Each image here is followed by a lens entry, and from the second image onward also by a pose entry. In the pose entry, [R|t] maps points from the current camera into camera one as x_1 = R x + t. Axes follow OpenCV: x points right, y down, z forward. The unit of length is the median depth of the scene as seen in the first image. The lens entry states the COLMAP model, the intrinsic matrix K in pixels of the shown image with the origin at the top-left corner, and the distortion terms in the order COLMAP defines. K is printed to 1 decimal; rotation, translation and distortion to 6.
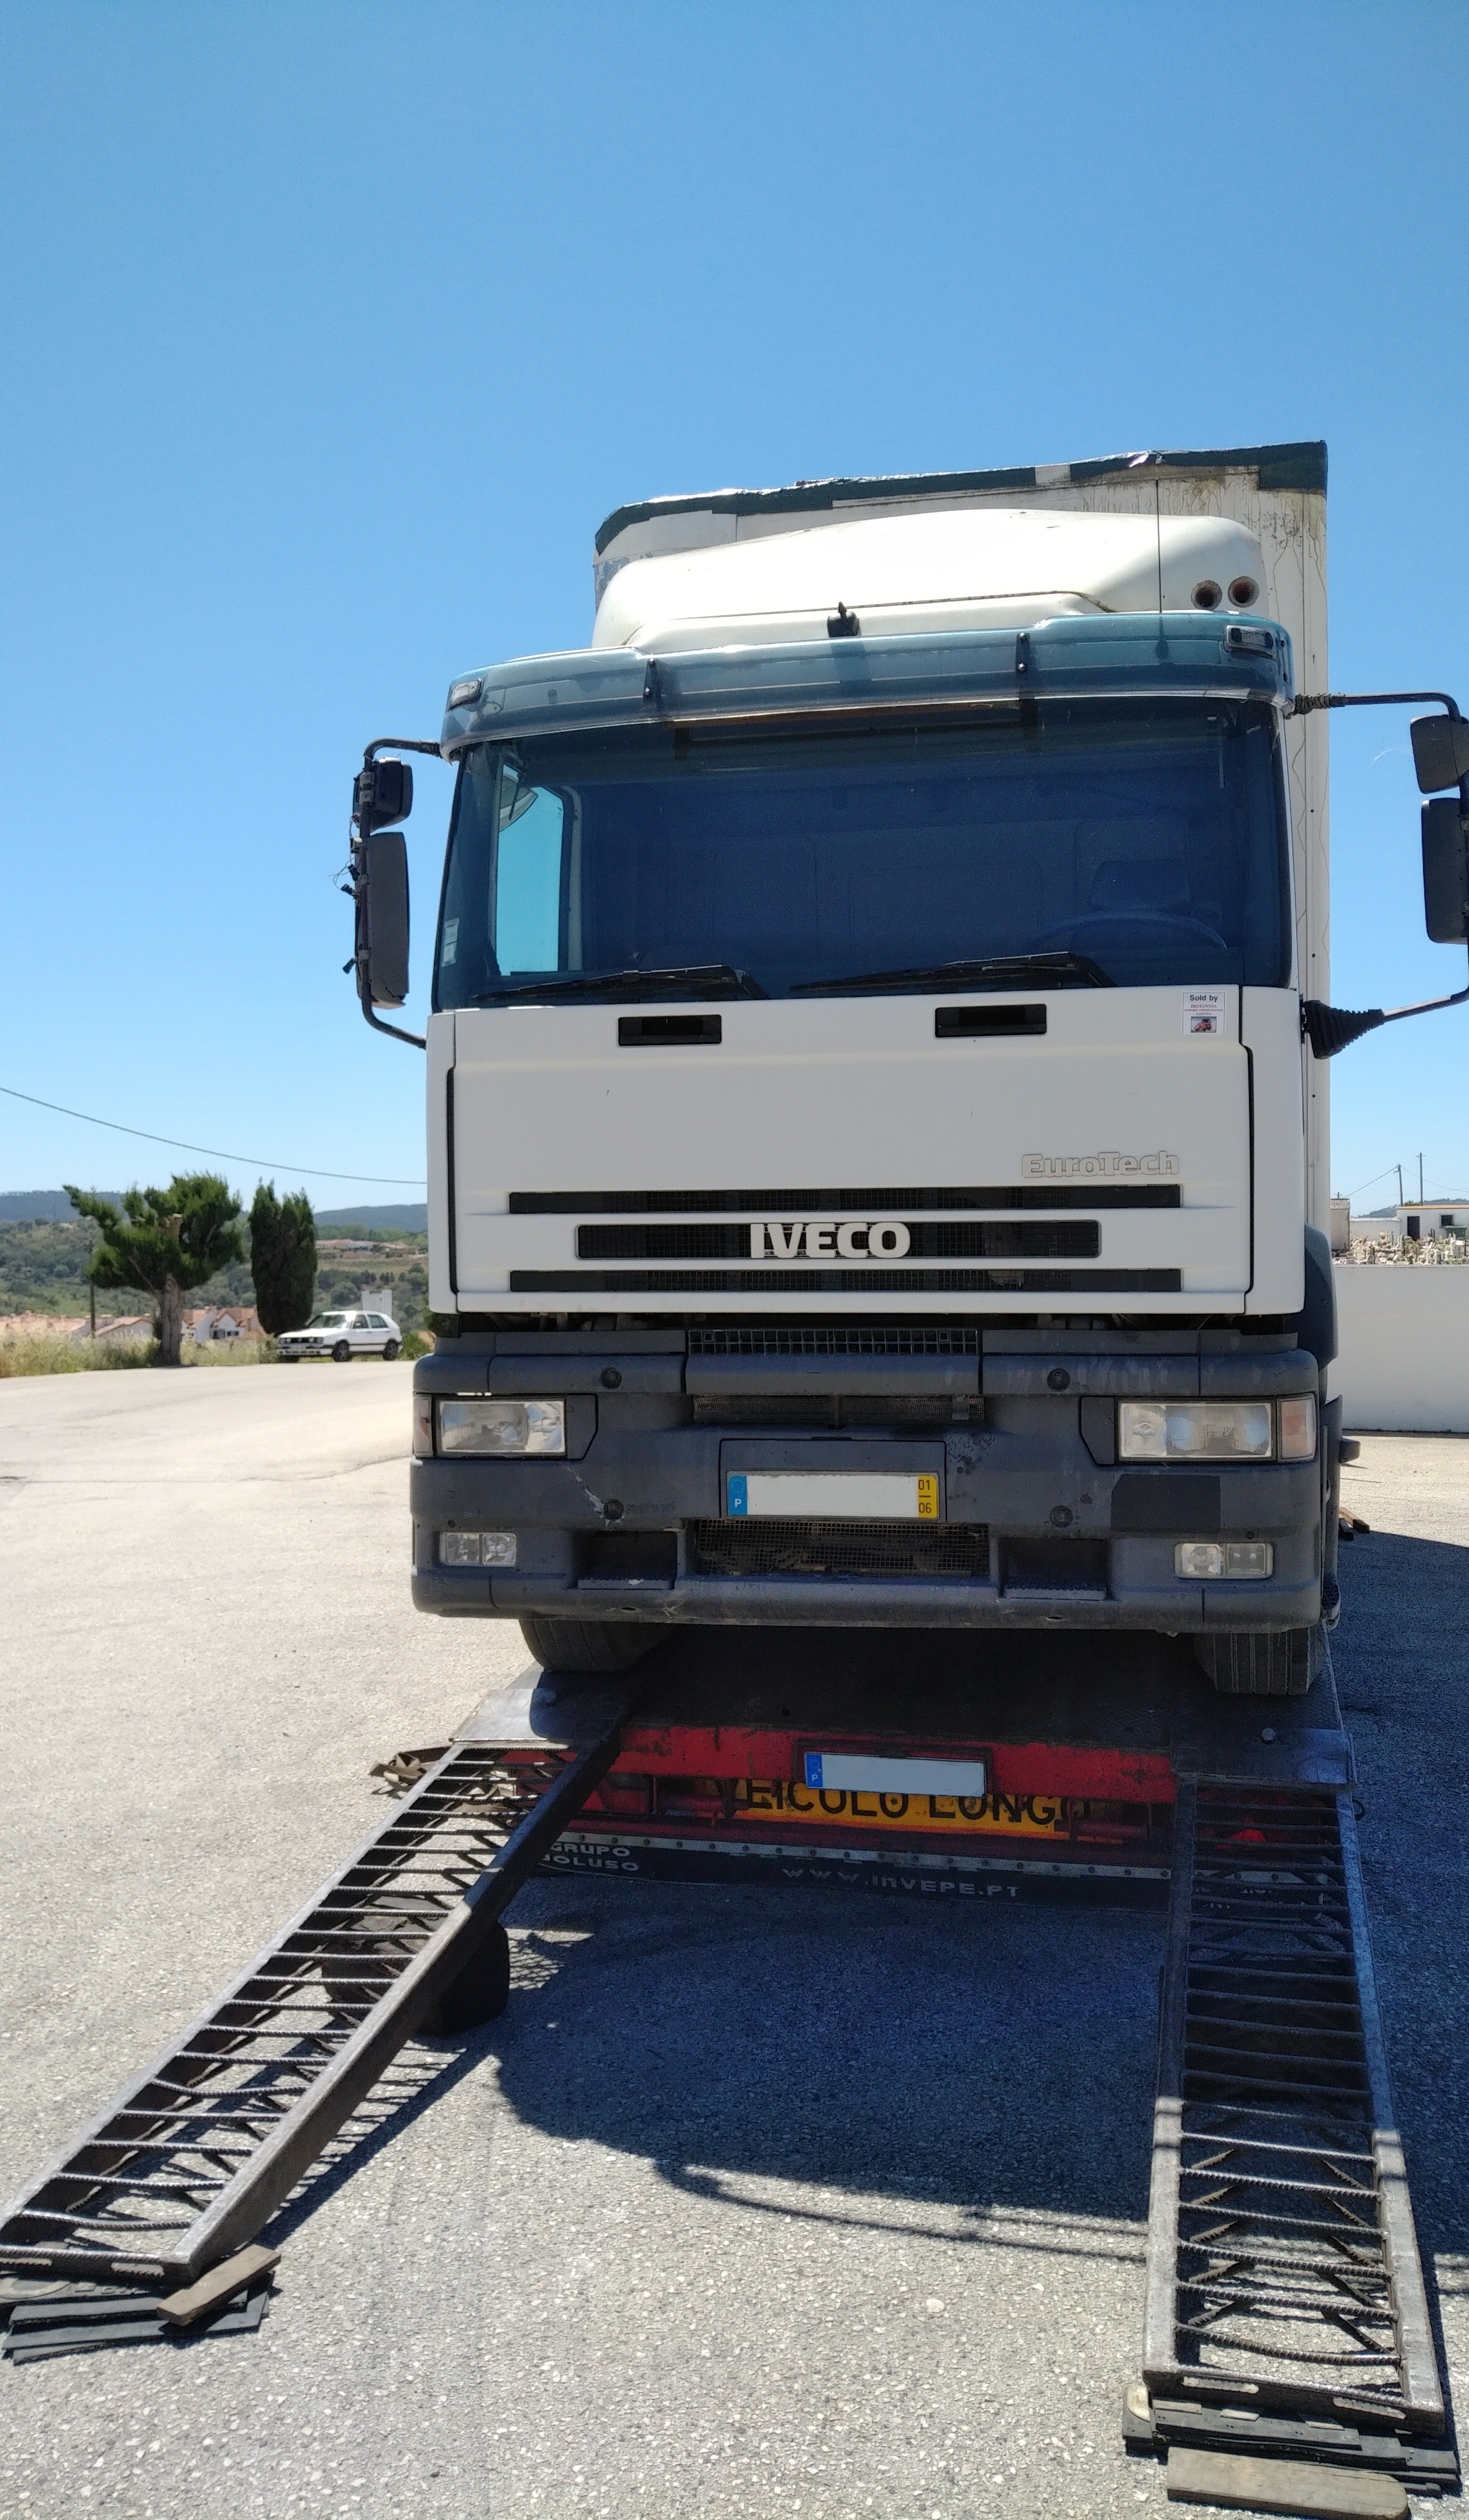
lens RADIAL K [[1746.8, 0, 734.5], [0, 1746.8, 1260.0], [0, 0, 1]] dist [0.038003, -0.004019]
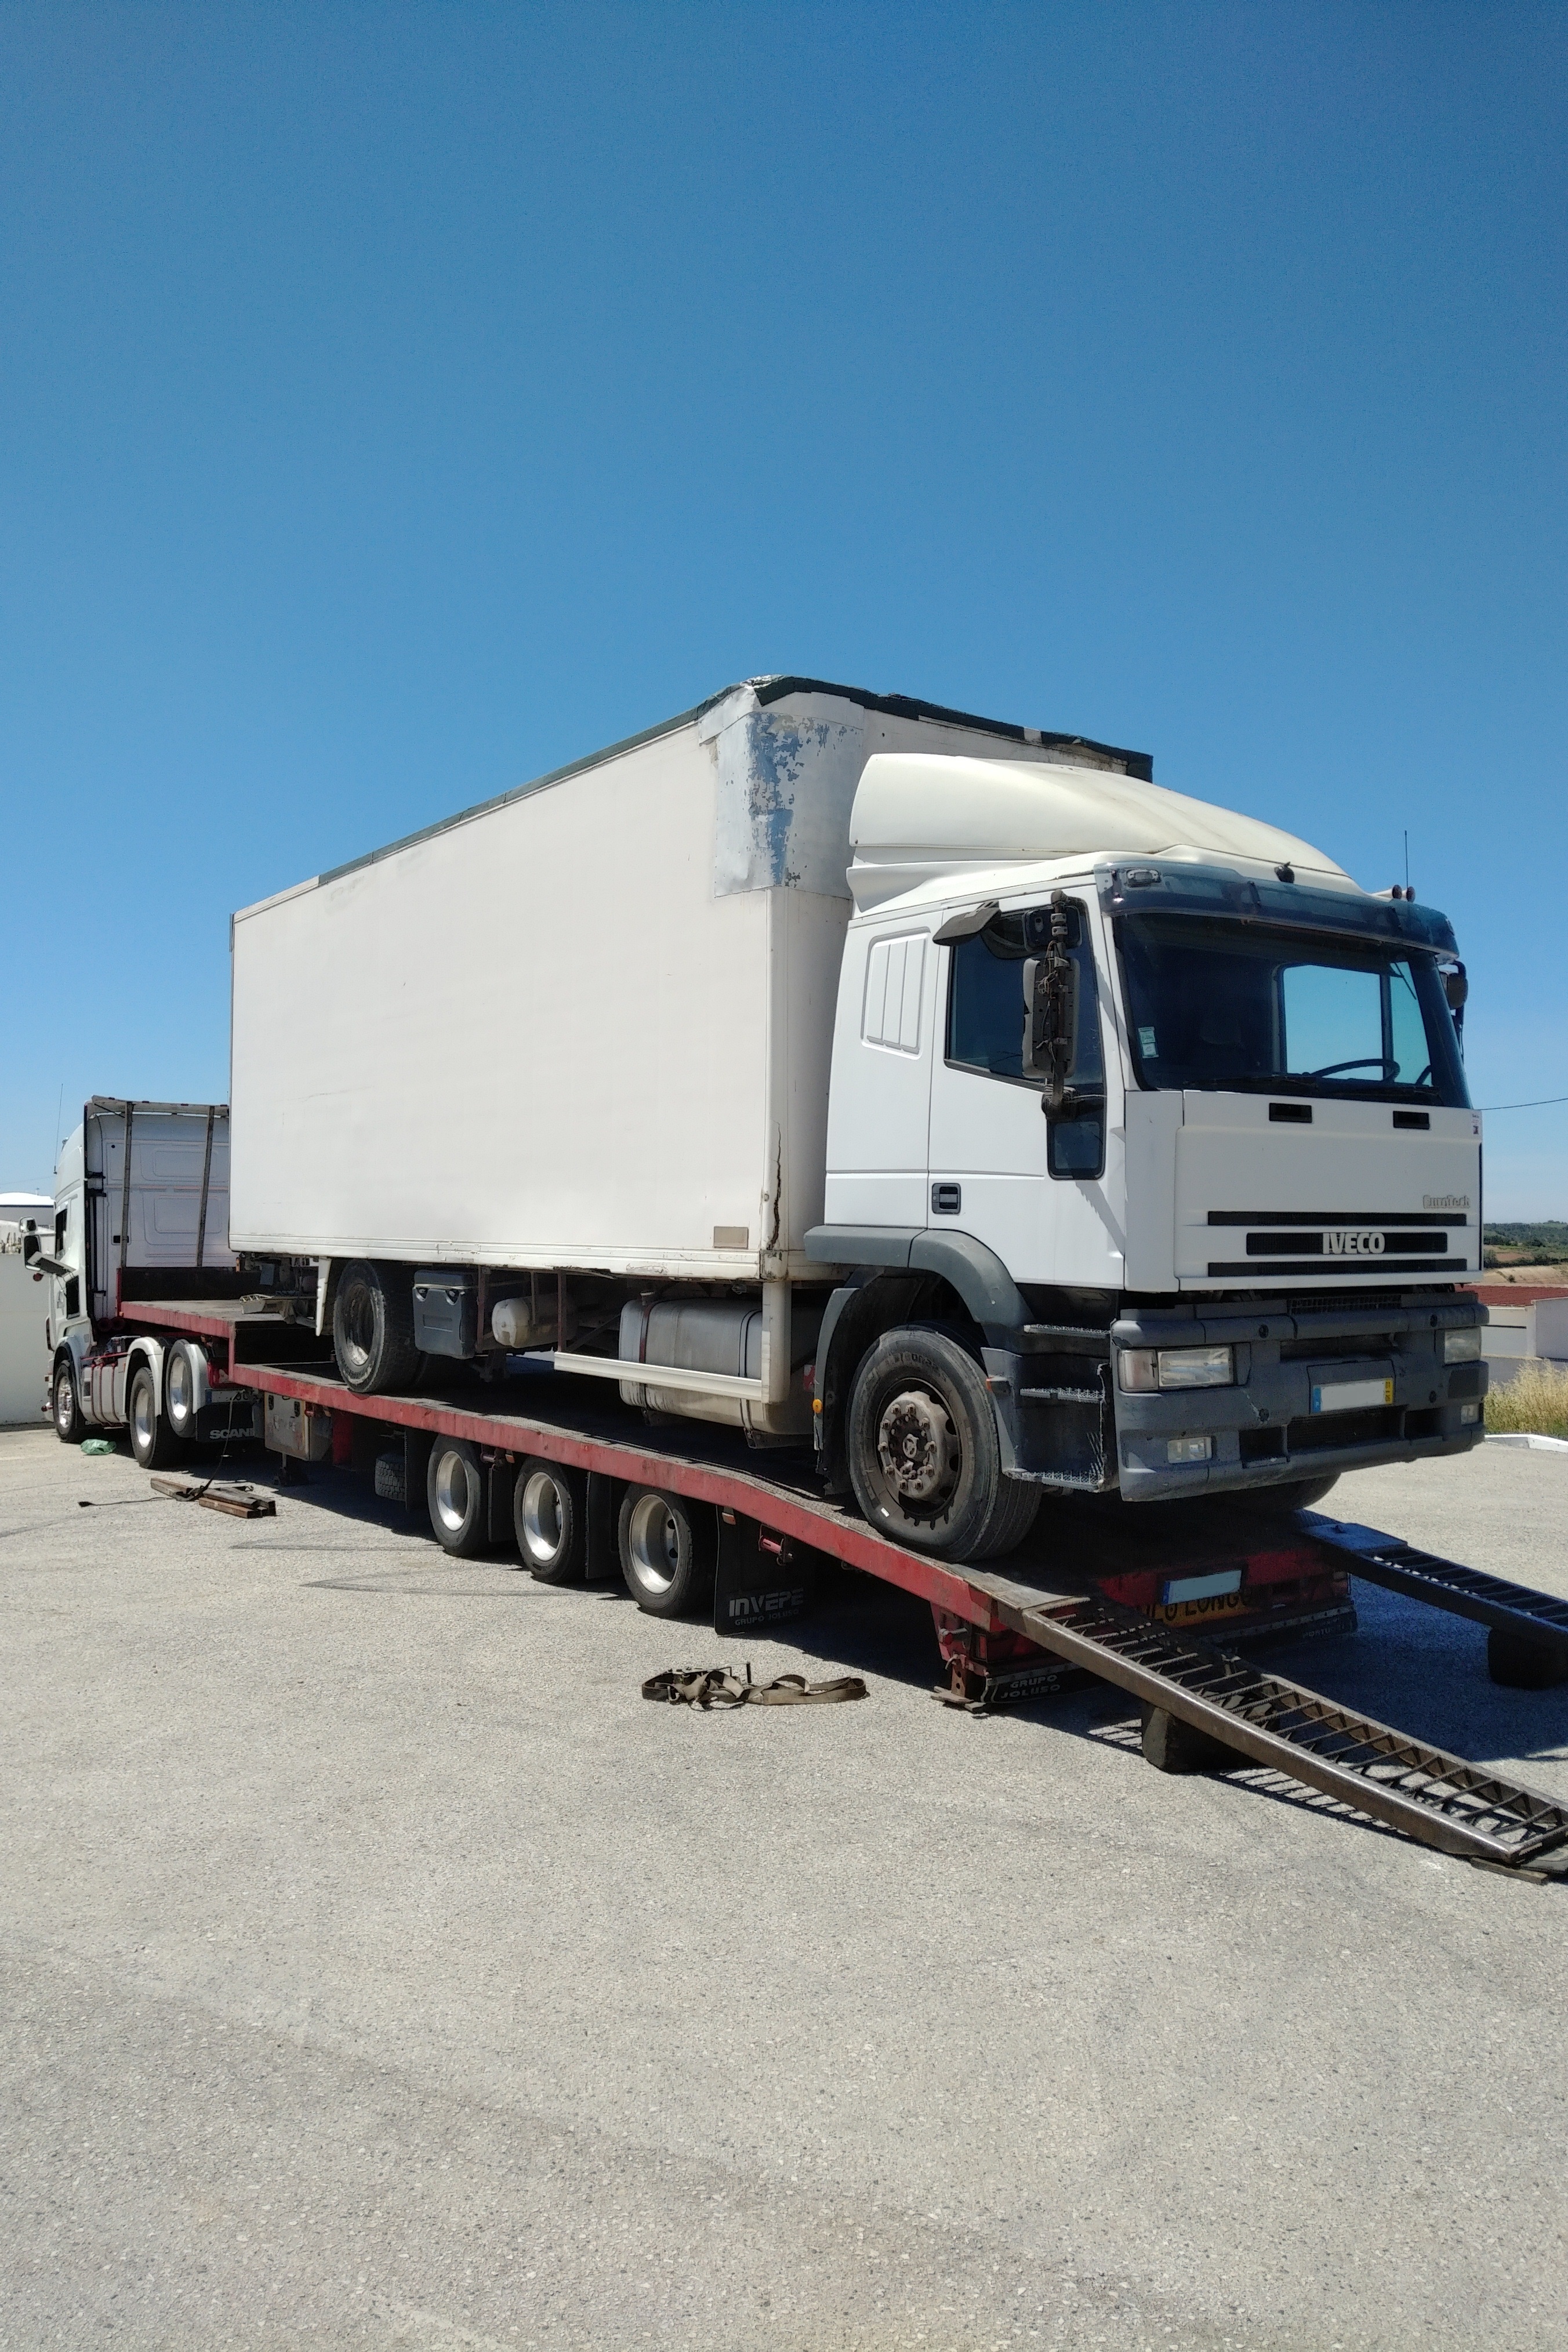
lens RADIAL K [[1616.9, 0, 799.7], [0, 1616.9, 1166.8], [0, 0, 1]] dist [0.040403, -0.001510]
pose [[0.709452, 0.033253, 0.703969, -1.409887], [0.004954, 0.998626, -0.052164, -0.005567], [-0.704737, 0.040495, 0.708312, 0.254105]]
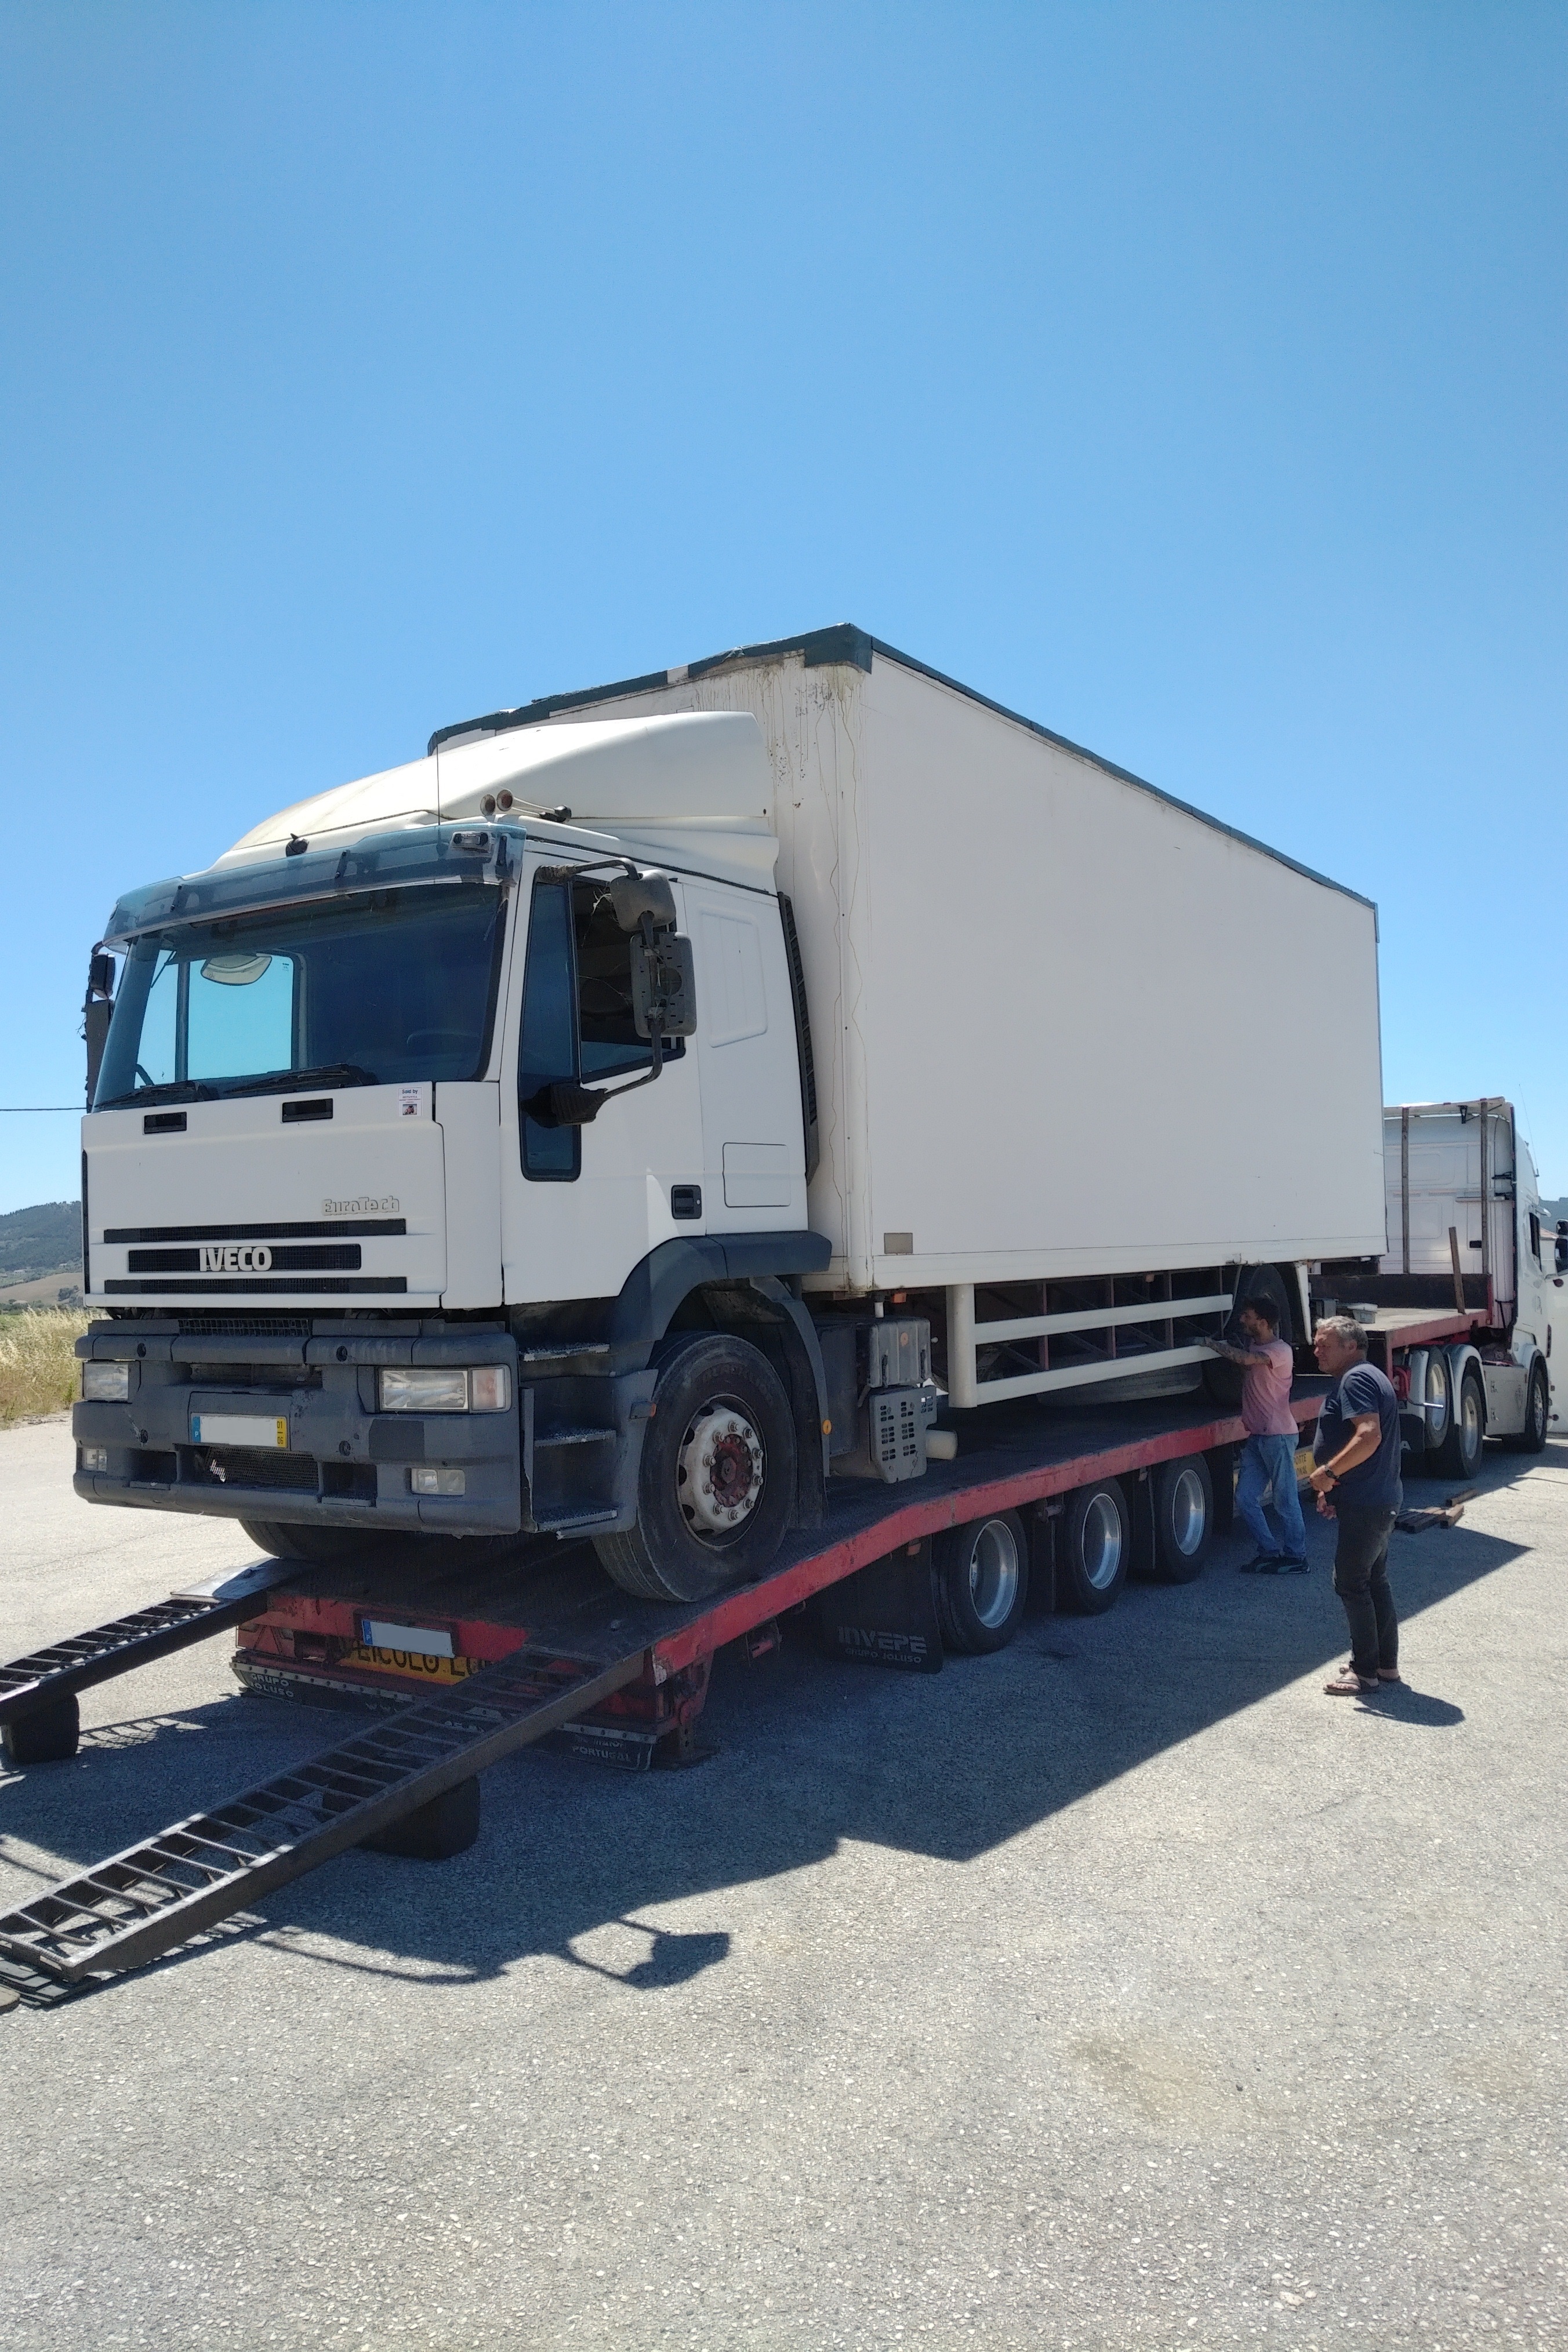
lens RADIAL K [[1616.9, 0, 799.7], [0, 1616.9, 1166.8], [0, 0, 1]] dist [0.040403, -0.001510]
pose [[0.927335, -0.029992, -0.373029, 1.010296], [0.010003, 0.998414, -0.055407, -0.008076], [0.374099, 0.047649, 0.926164, -0.117759]]
